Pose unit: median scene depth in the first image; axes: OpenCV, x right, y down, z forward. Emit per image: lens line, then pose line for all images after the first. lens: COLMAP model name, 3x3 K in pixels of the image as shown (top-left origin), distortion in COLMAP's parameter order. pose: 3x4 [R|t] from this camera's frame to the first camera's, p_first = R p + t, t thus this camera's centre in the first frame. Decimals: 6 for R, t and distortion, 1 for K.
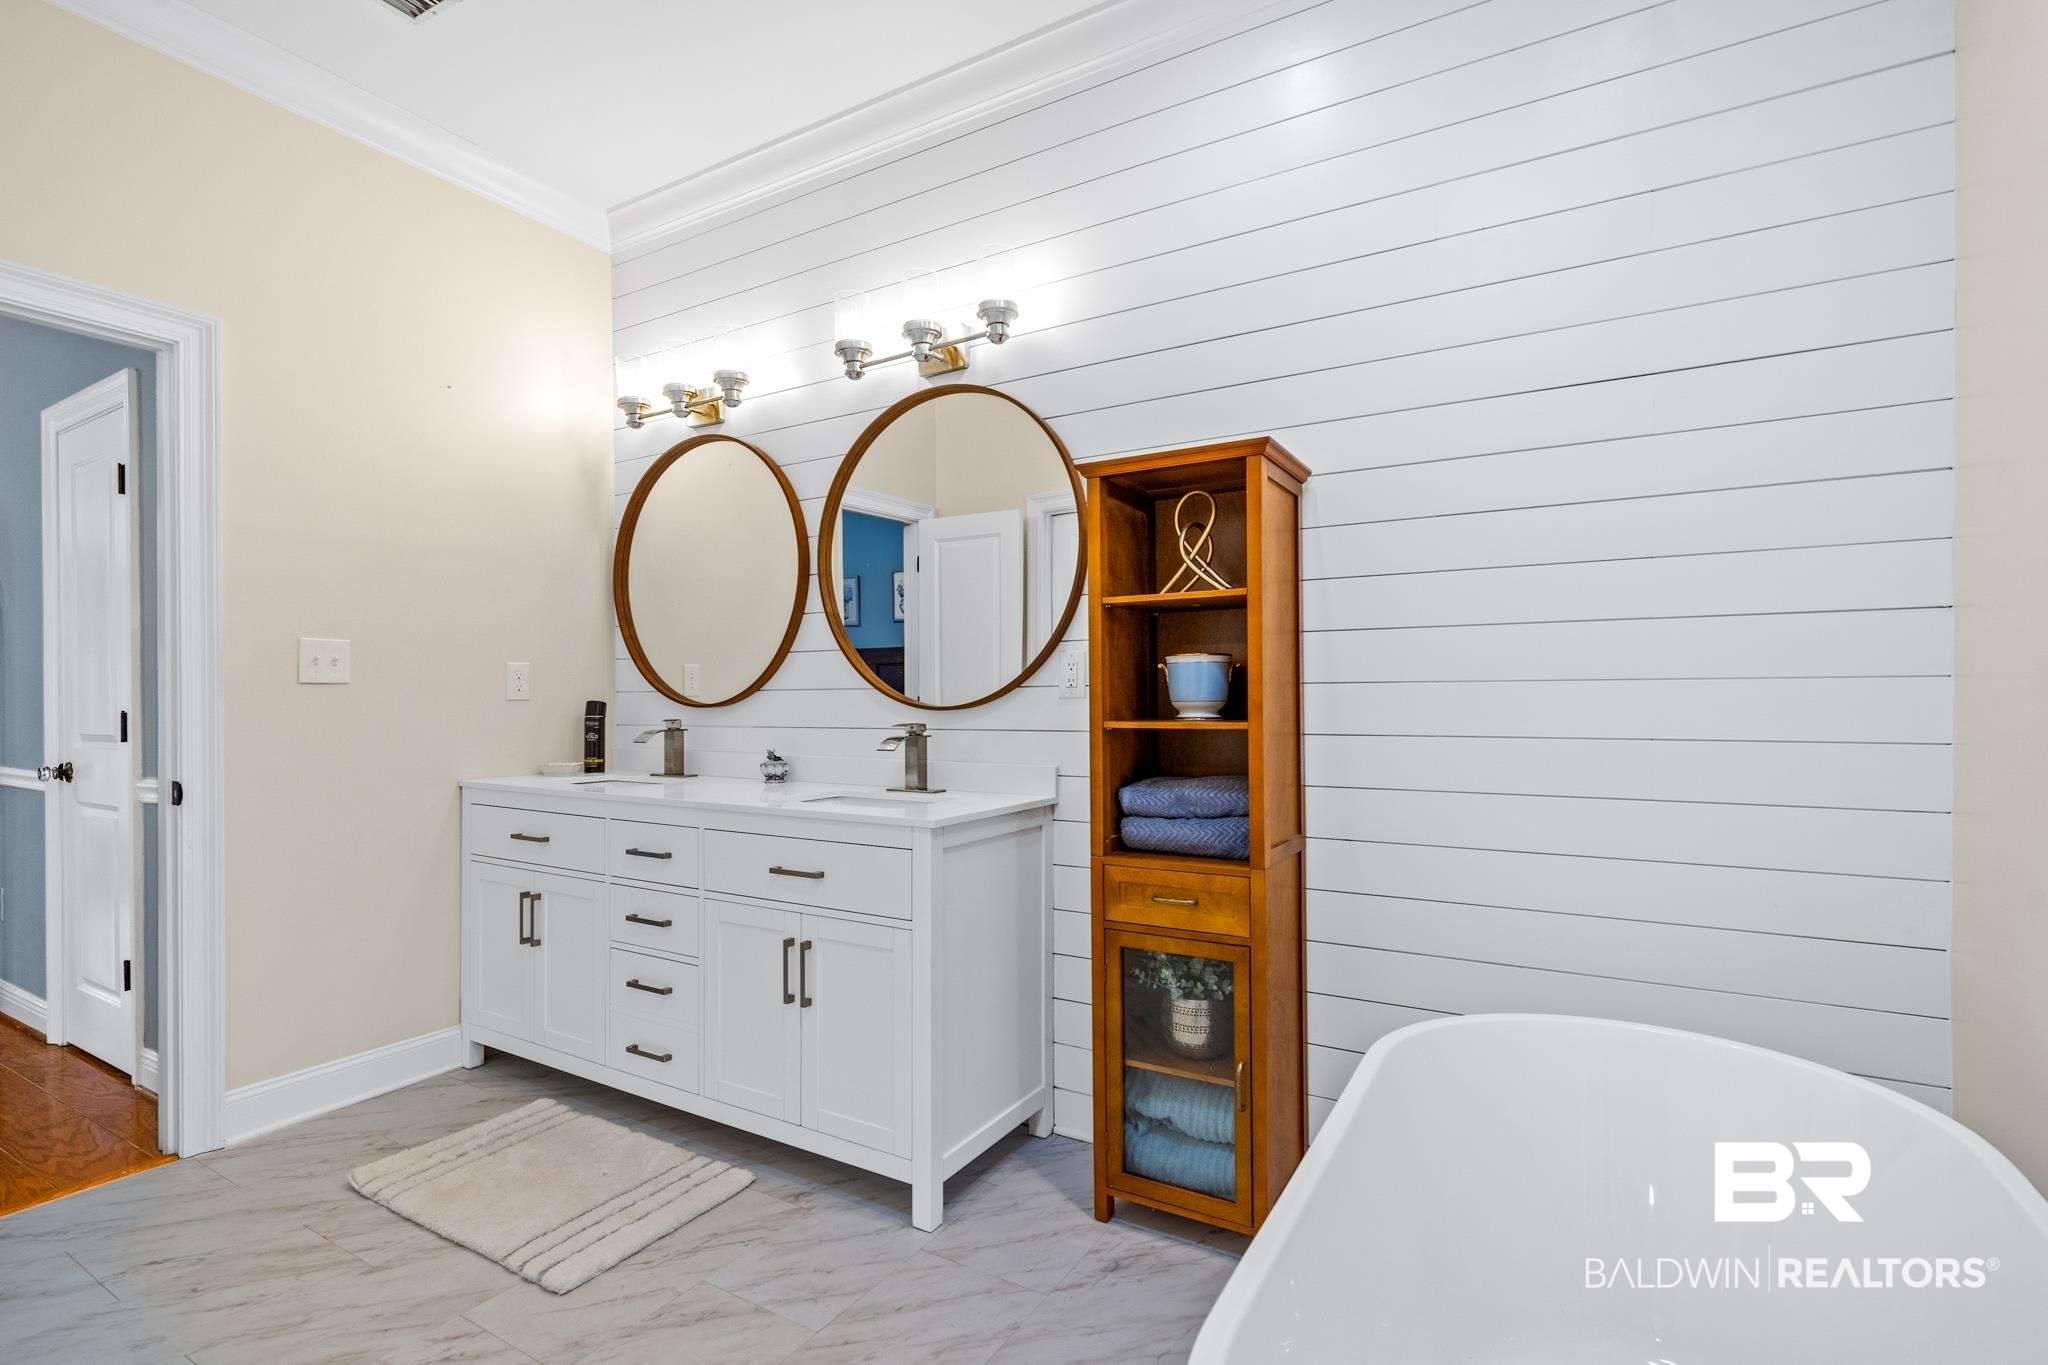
lens RADIAL K [[951.8, 0, 1013.3], [0, 951.8, 692.1], [0, 0, 1]] dist [0.001110, 0.000133]
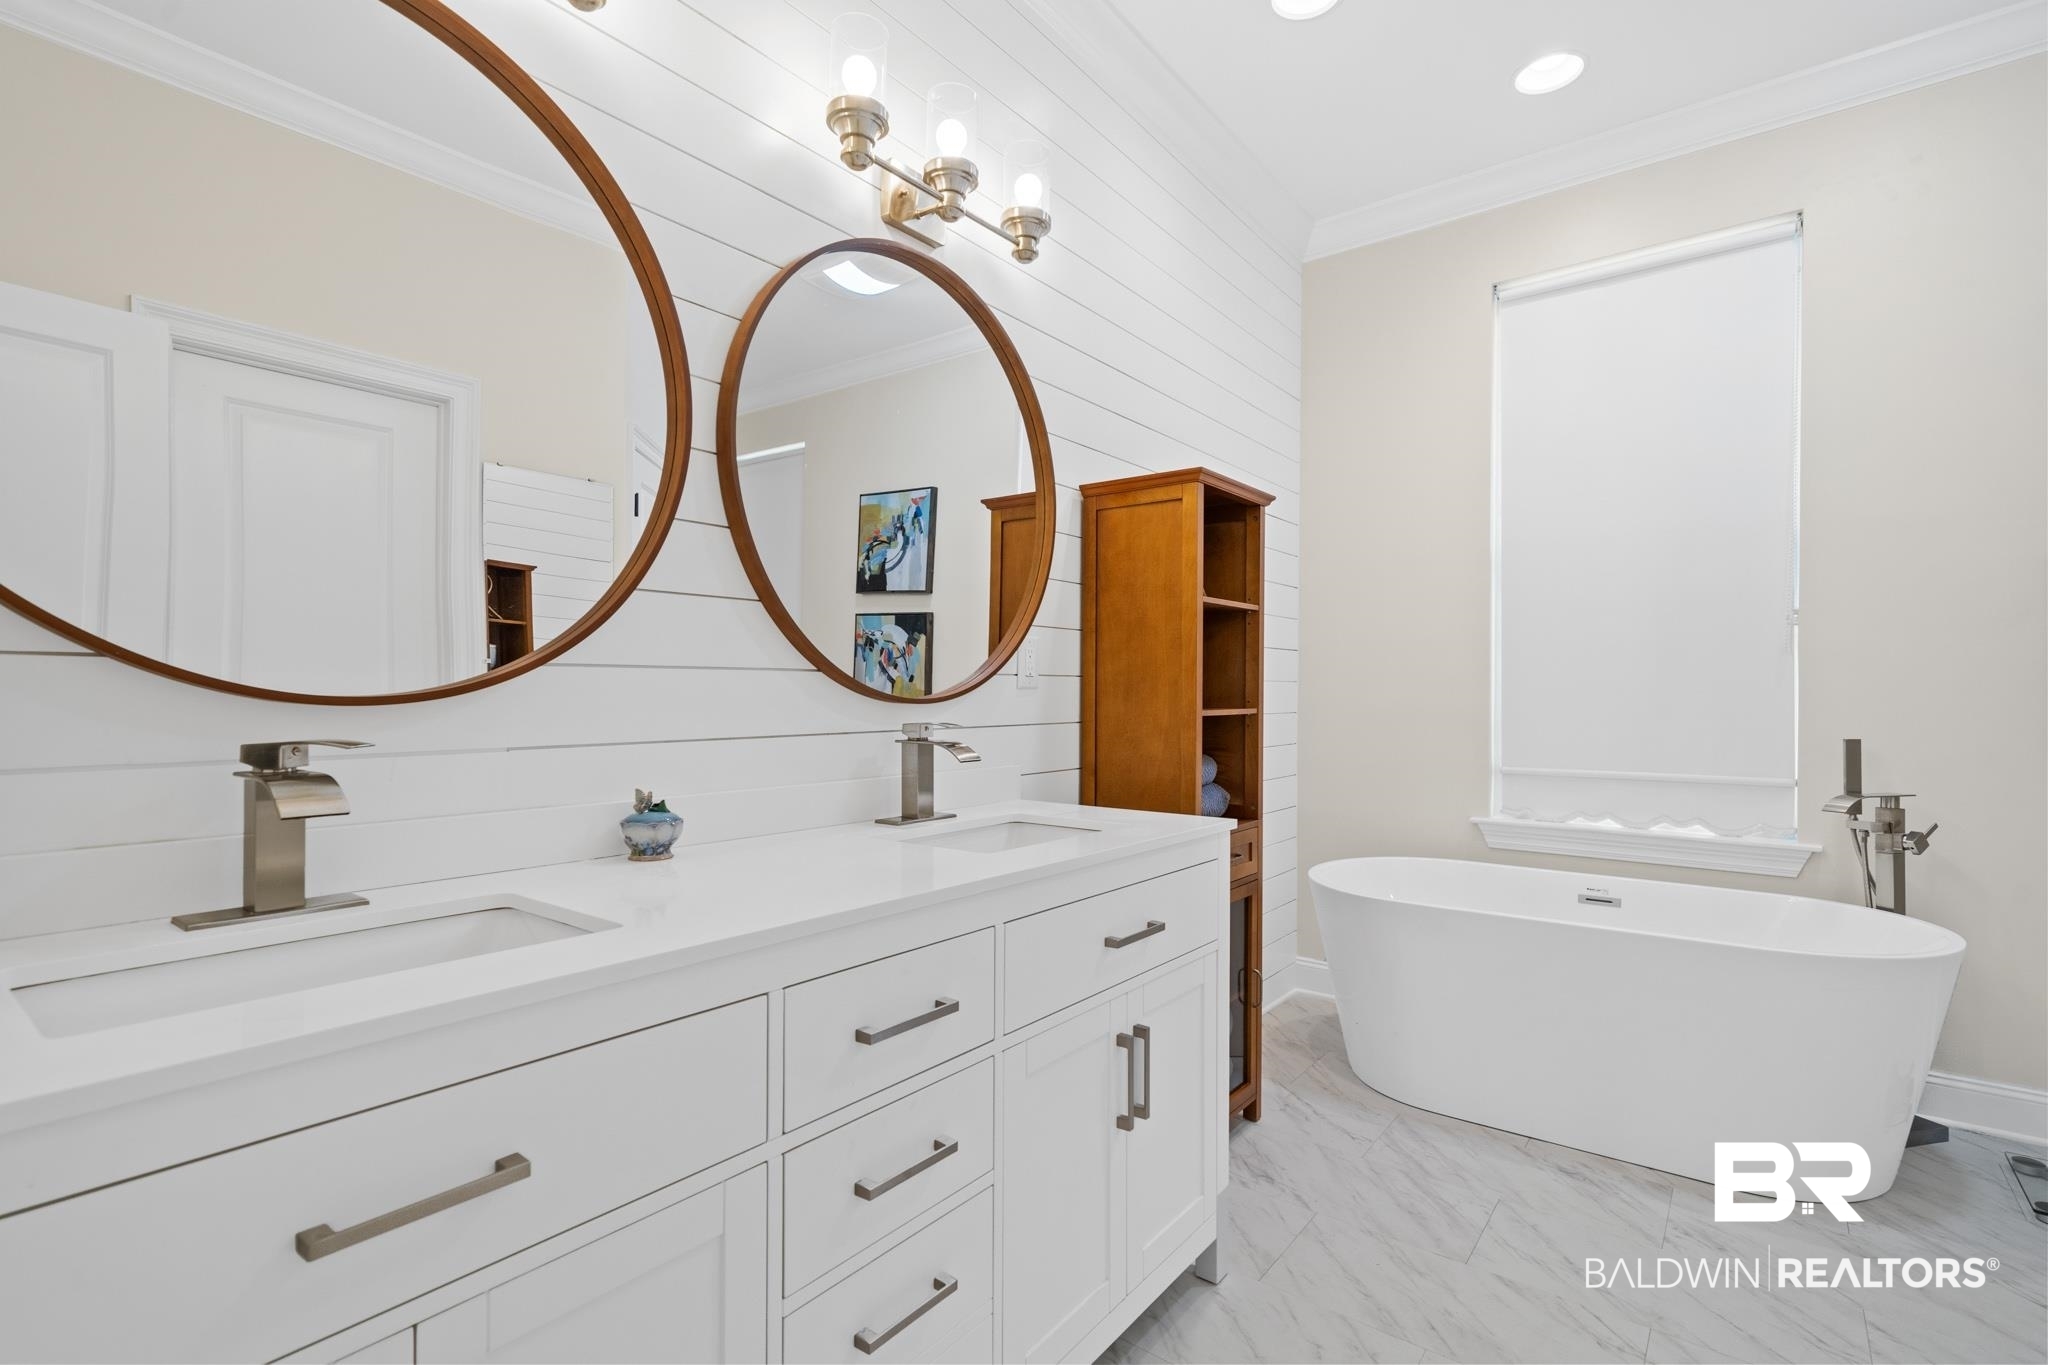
lens RADIAL K [[951.8, 0, 1013.3], [0, 951.8, 692.1], [0, 0, 1]] dist [0.001110, 0.000133]
pose [[0.128823, 0.002037, 0.991666, -0.707791], [-0.009909, 0.999951, -0.000767, 0.008758], [-0.991618, -0.009728, 0.128837, 0.756175]]
